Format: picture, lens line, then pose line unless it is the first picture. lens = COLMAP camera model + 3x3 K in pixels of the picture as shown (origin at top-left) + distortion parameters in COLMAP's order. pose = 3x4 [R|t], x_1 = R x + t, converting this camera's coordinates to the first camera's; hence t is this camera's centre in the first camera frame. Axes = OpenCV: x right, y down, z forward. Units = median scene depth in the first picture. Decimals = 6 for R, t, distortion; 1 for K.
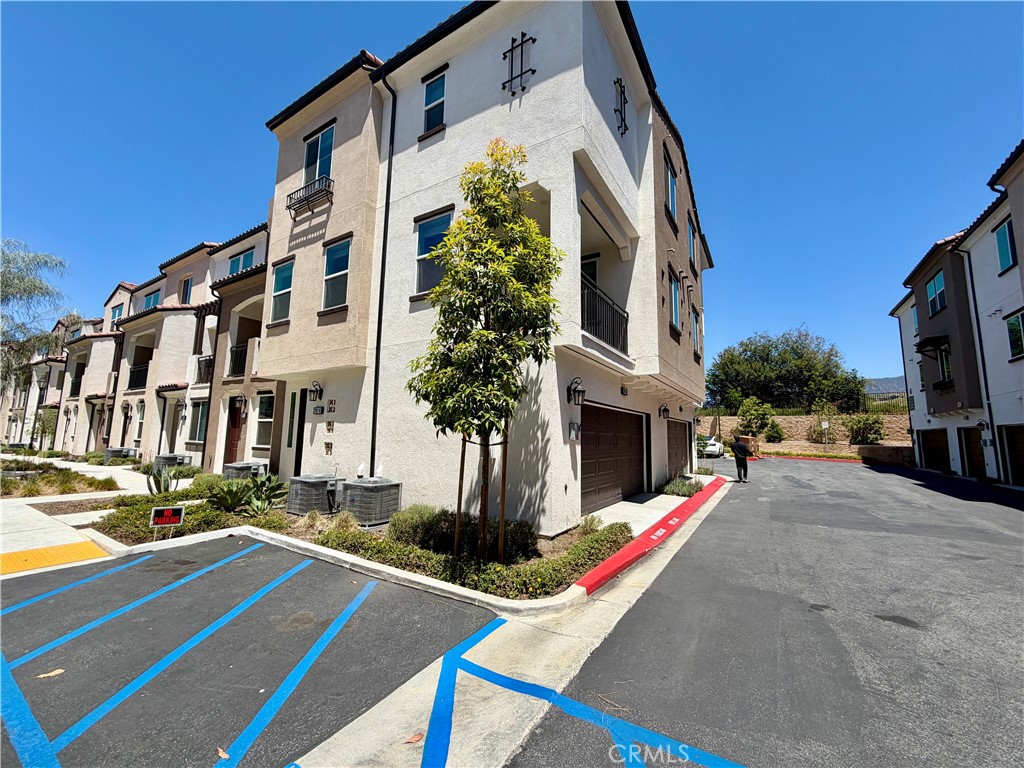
lens RADIAL K [[407.2, 0, 514.9], [0, 407.2, 378.8], [0, 0, 1]] dist [-0.000271, 0.001467]
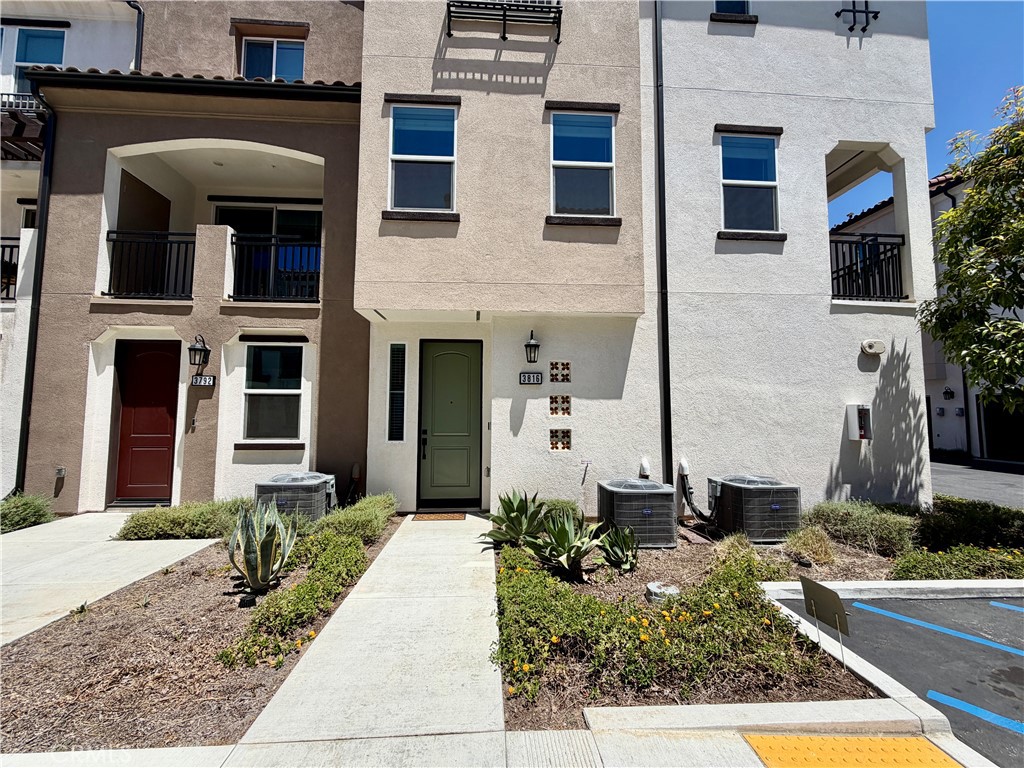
lens RADIAL K [[407.2, 0, 512.2], [0, 407.2, 374.8], [0, 0, 1]] dist [-0.000271, 0.001467]
pose [[0.809687, 0.031151, 0.586035, -0.870380], [-0.067506, 0.996906, 0.040278, 0.049975], [-0.582967, -0.072173, 0.809284, 0.522588]]
